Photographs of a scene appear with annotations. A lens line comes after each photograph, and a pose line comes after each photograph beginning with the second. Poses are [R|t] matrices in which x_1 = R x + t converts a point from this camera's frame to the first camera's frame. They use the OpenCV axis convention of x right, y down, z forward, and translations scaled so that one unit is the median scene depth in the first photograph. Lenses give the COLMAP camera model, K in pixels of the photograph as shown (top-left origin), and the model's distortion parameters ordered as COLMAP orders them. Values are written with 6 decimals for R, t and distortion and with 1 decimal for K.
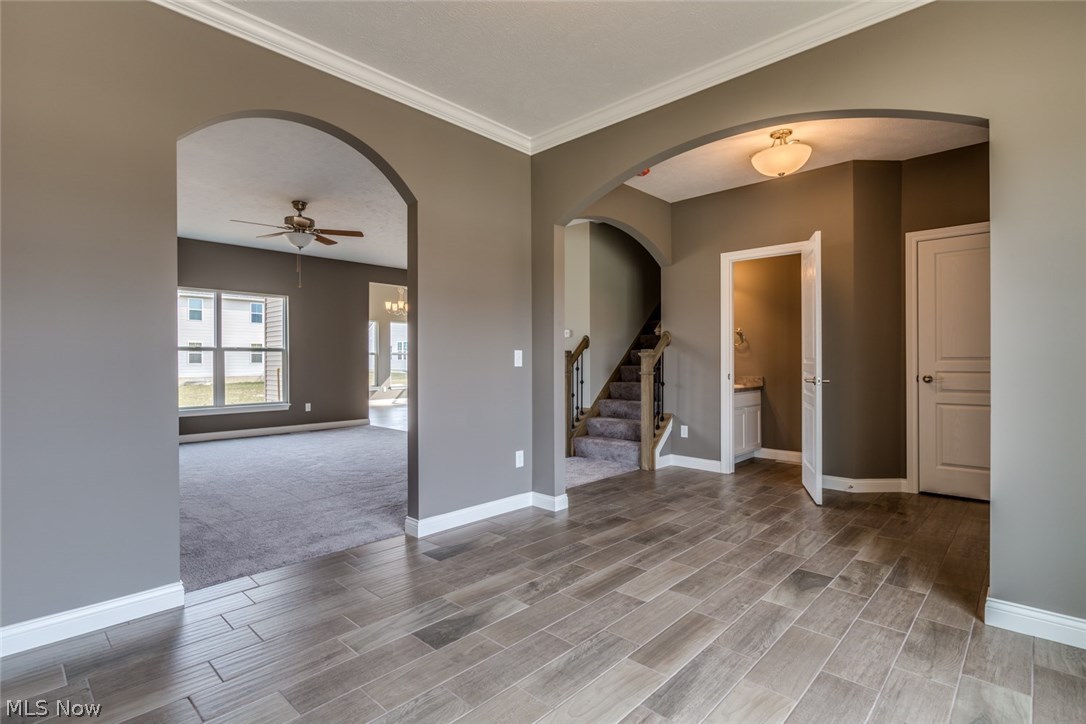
lens RADIAL K [[527.9, 0, 543.0], [0, 527.9, 362.0], [0, 0, 1]] dist [0.000671, -0.000080]
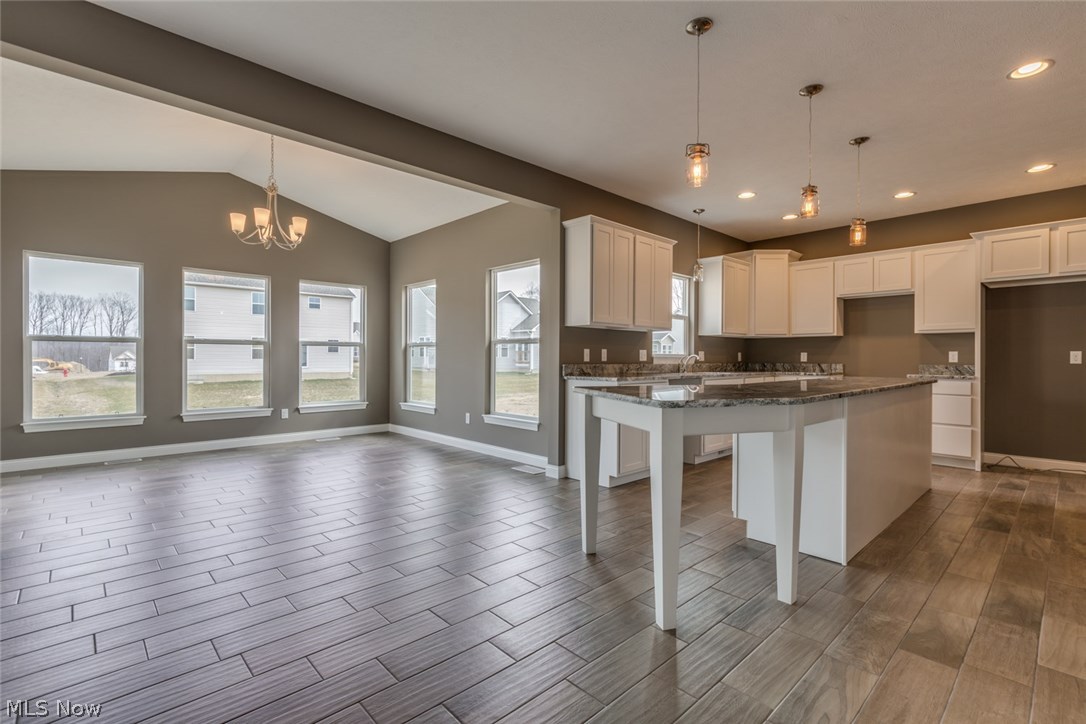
lens RADIAL K [[490.7, 0, 541.6], [0, 490.7, 359.3], [0, 0, 1]] dist [0.000508, -0.000166]
pose [[0.998542, 0.007394, -0.053464, -0.078302], [-0.007515, 0.999970, -0.002057, -0.003269], [0.053447, 0.002456, 0.998568, 1.426547]]
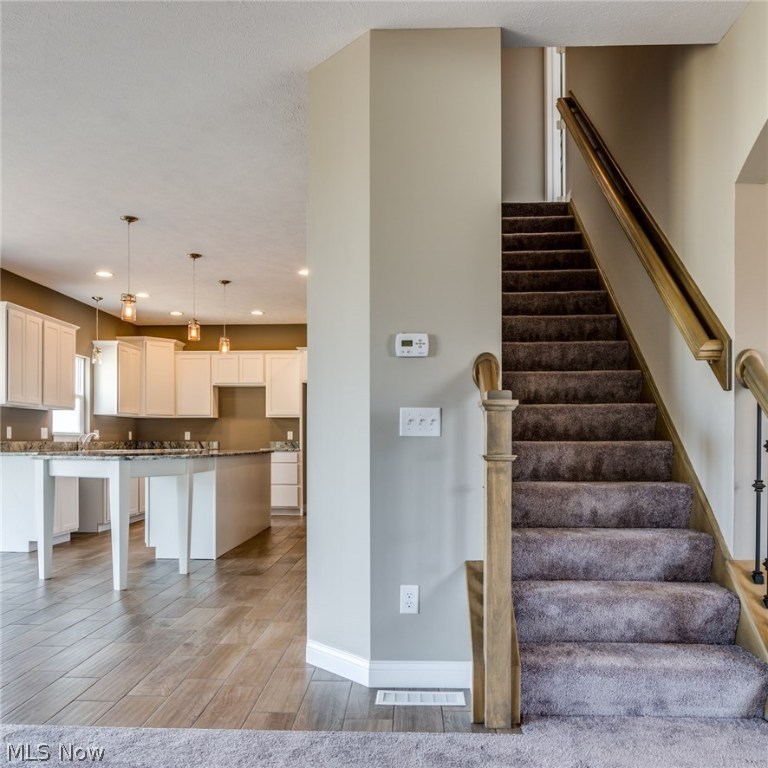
lens RADIAL K [[673.1, 0, 384.4], [0, 673.1, 440.8], [0, 0, 1]] dist [0.002883, 0.005204]
pose [[0.744930, 0.003765, 0.667132, -0.339411], [0.001523, 0.999972, -0.007344, 0.012634], [-0.667141, 0.006487, 0.744903, 0.907774]]
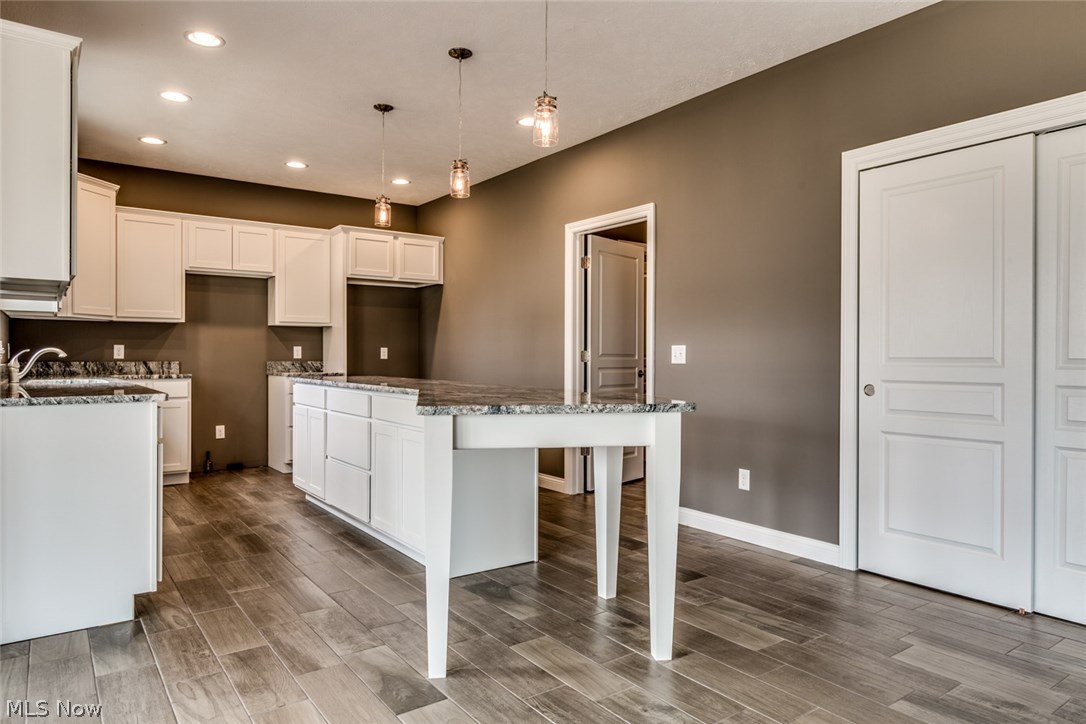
lens RADIAL K [[679.3, 0, 543.5], [0, 679.3, 359.4], [0, 0, 1]] dist [0.000510, -0.001016]
pose [[0.172839, -0.000652, 0.984950, -0.477525], [0.000433, 1.000000, 0.000586, -0.004311], [-0.984950, 0.000325, 0.172839, 1.812399]]
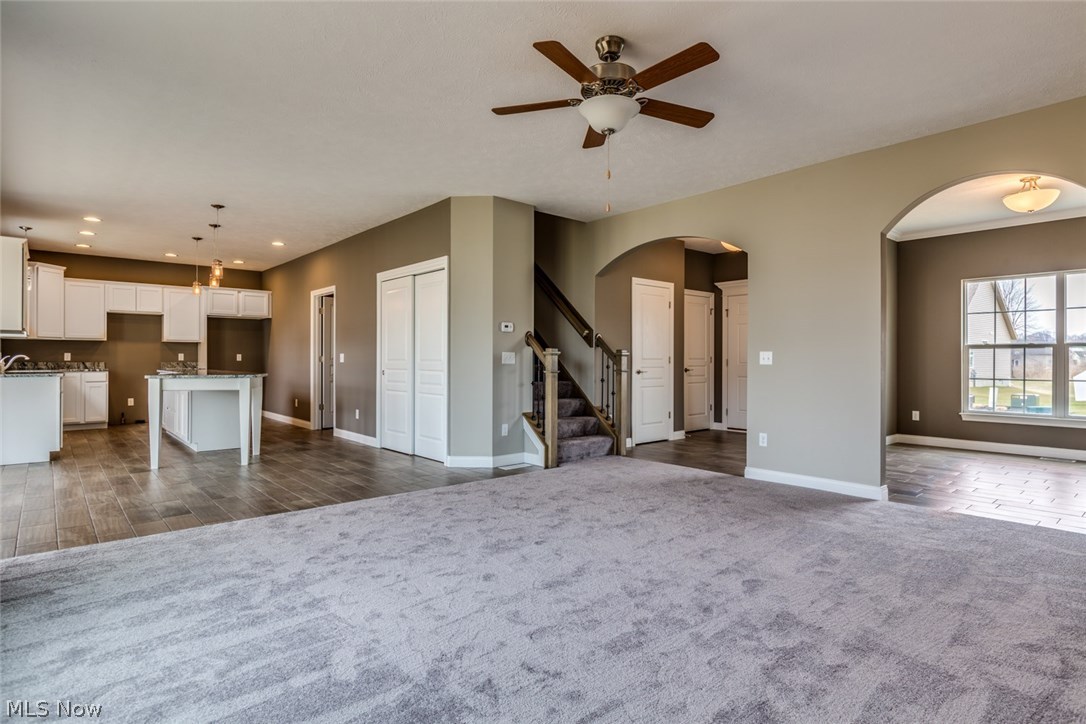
lens RADIAL K [[562.6, 0, 545.3], [0, 562.6, 360.2], [0, 0, 1]] dist [-0.000221, -0.000351]
pose [[0.079895, 0.001895, 0.996801, -1.064175], [0.002150, 0.999996, -0.002074, 0.000267], [-0.996801, 0.002309, 0.079890, 1.128227]]
